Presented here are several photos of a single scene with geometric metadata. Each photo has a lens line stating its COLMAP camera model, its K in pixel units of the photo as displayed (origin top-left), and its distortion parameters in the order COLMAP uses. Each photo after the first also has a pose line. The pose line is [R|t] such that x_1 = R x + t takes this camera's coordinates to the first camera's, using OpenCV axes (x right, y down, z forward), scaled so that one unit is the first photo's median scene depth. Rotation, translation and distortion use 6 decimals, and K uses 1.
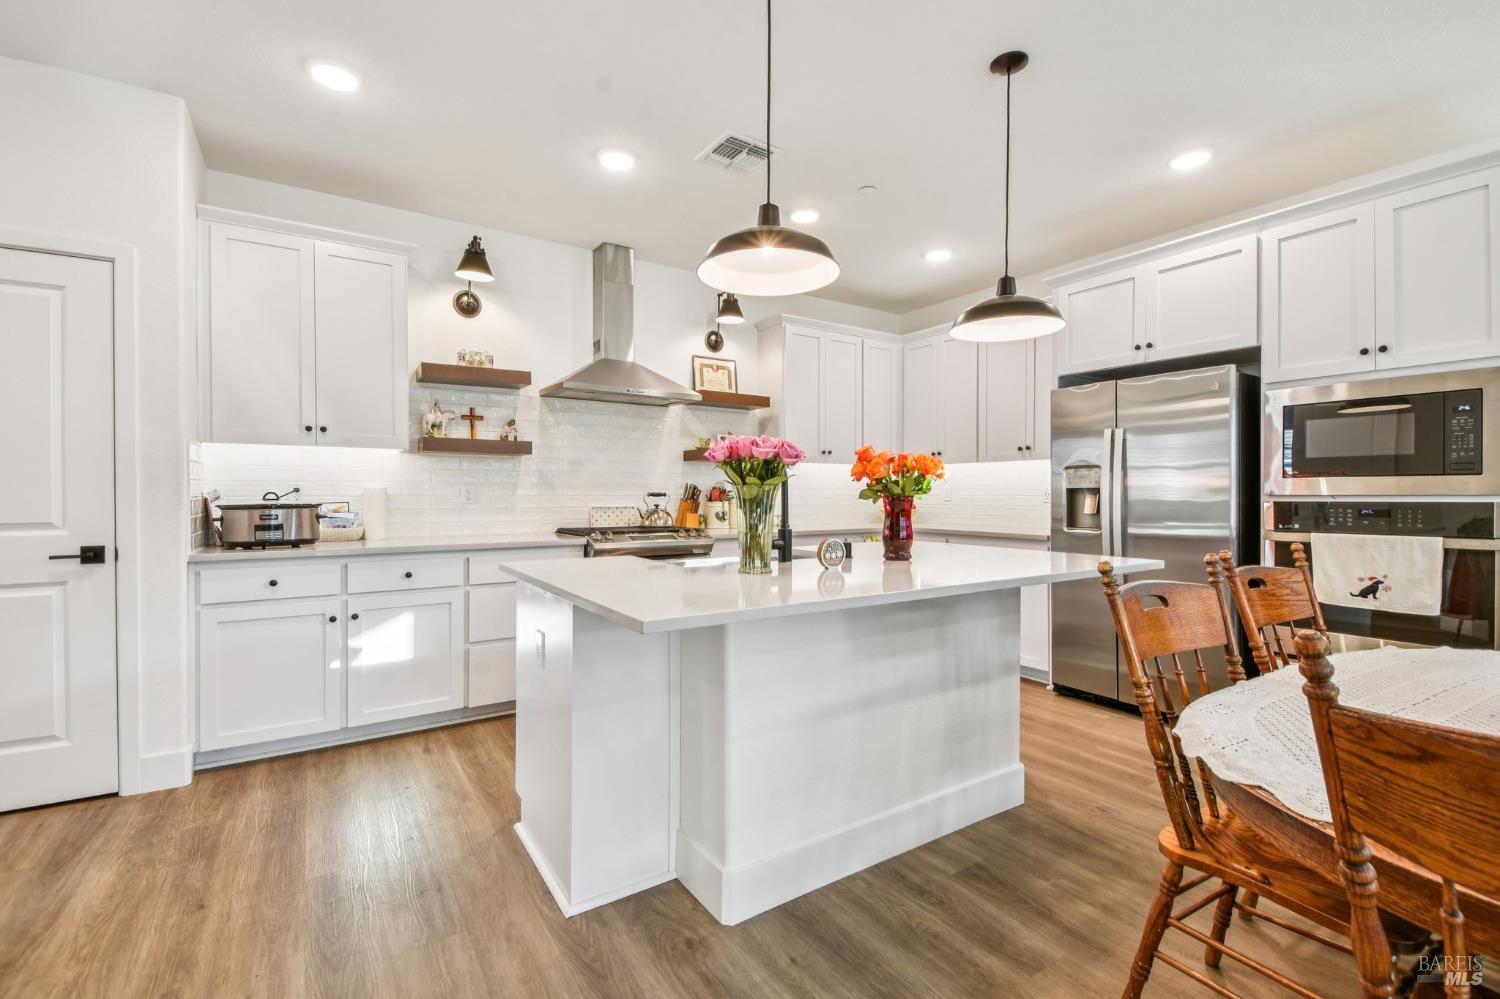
lens RADIAL K [[660.9, 0, 743.8], [0, 660.9, 494.8], [0, 0, 1]] dist [0.013019, -0.011040]
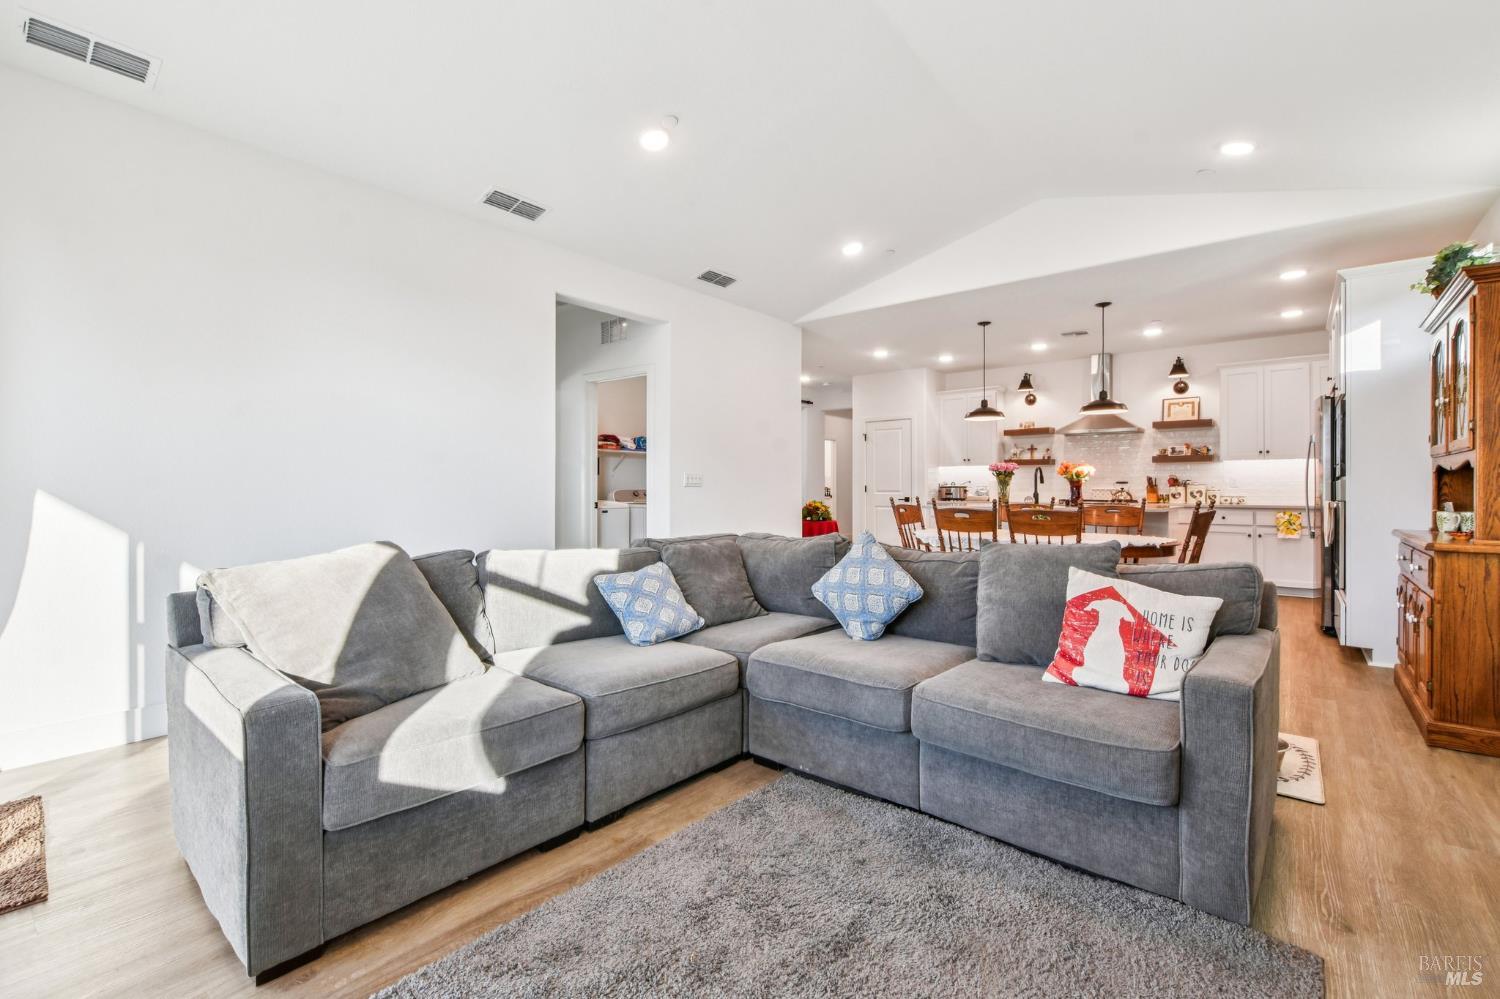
lens RADIAL K [[660.9, 0, 748.2], [0, 660.9, 485.3], [0, 0, 1]] dist [0.013019, -0.011040]
pose [[0.304623, -0.007935, -0.952440, 1.775034], [-0.000927, 0.999962, -0.008627, 0.033229], [0.952472, 0.003510, 0.304605, -0.759983]]
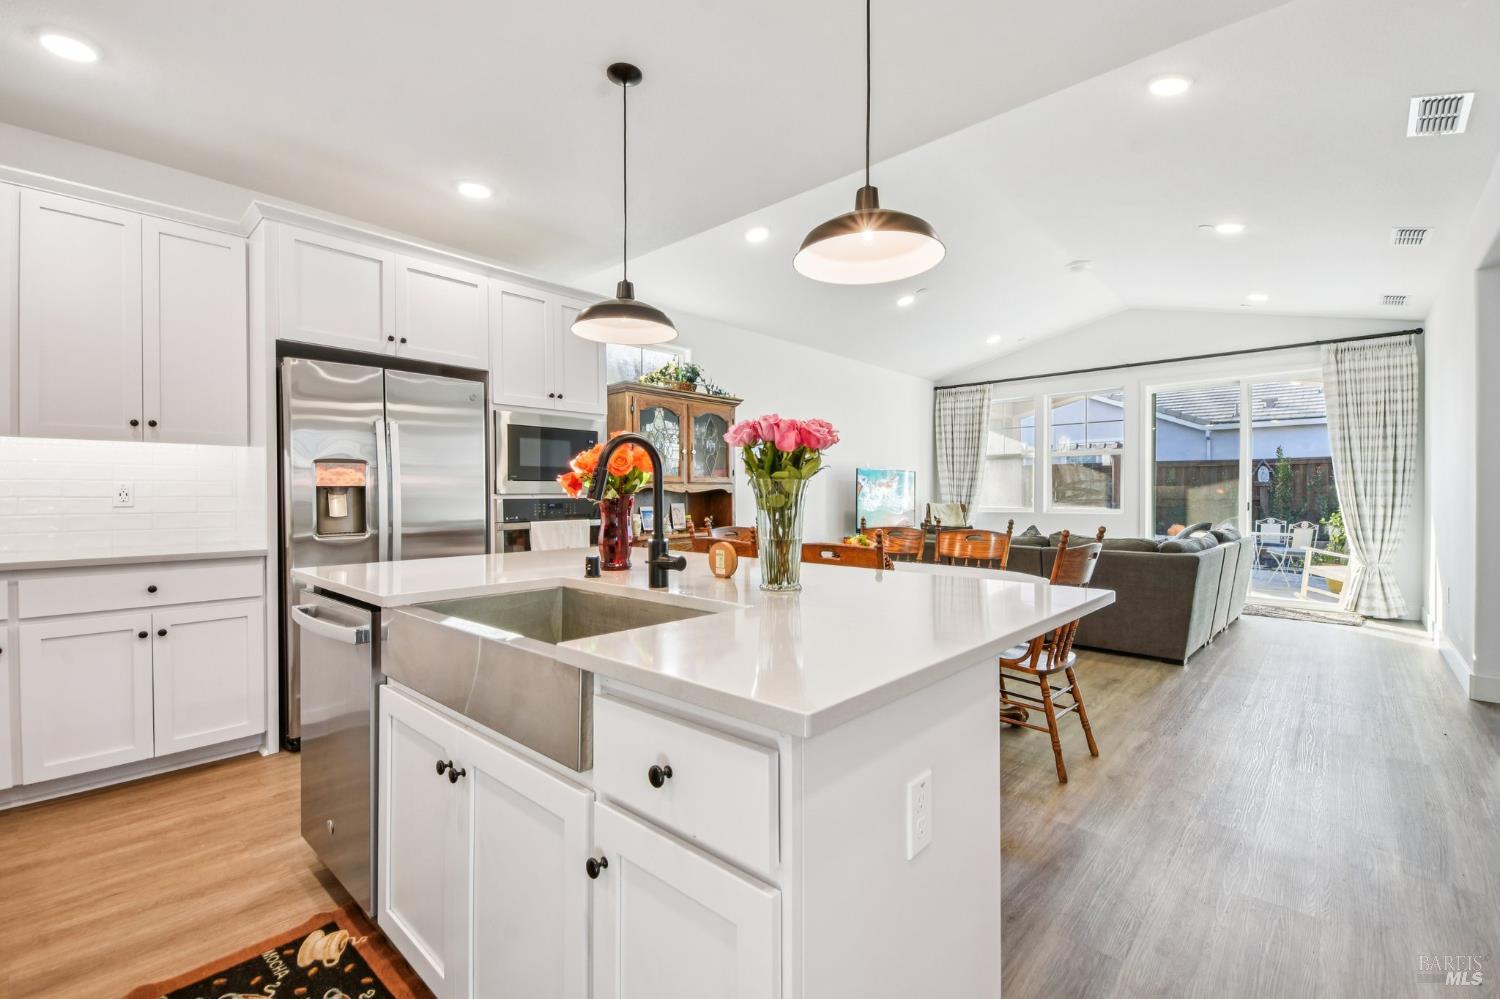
lens RADIAL K [[660.9, 0, 735.4], [0, 660.9, 495.8], [0, 0, 1]] dist [0.013019, -0.011040]
pose [[-0.259775, -0.002857, 0.965665, -0.490335], [0.003249, 0.999987, 0.003832, 0.000171], [-0.965664, 0.004133, -0.259763, 0.842919]]
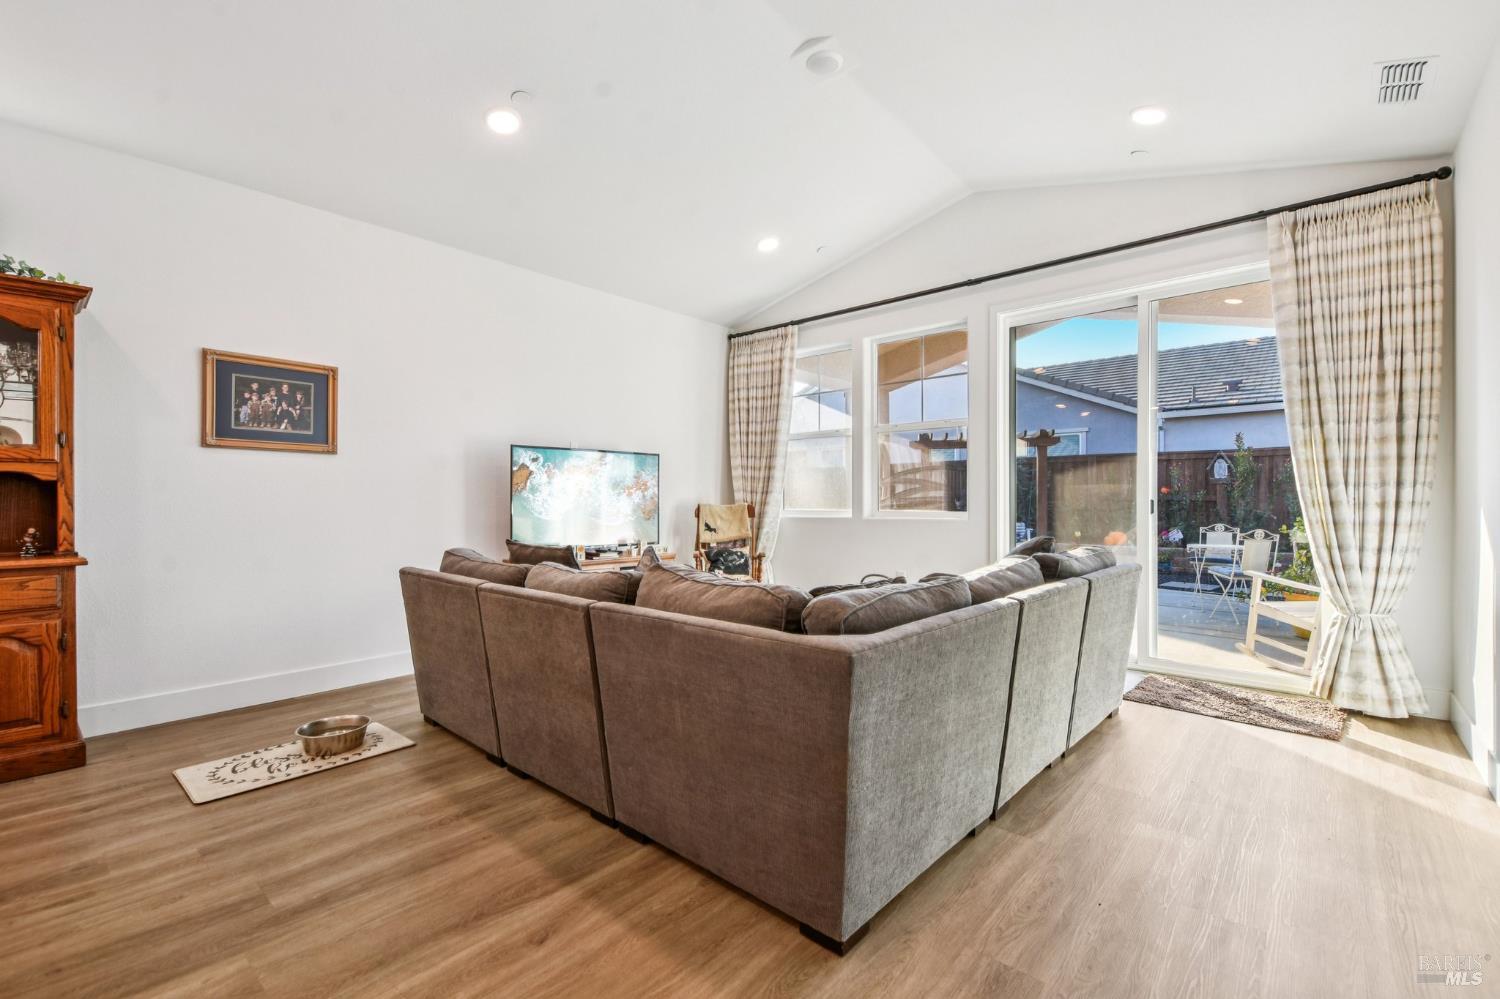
lens RADIAL K [[660.9, 0, 738.4], [0, 660.9, 498.9], [0, 0, 1]] dist [0.013019, -0.011040]
pose [[-0.278247, -0.000217, 0.960509, 0.160180], [0.005625, 0.999982, 0.001855, 0.027217], [-0.960493, 0.005919, -0.278241, -0.219706]]
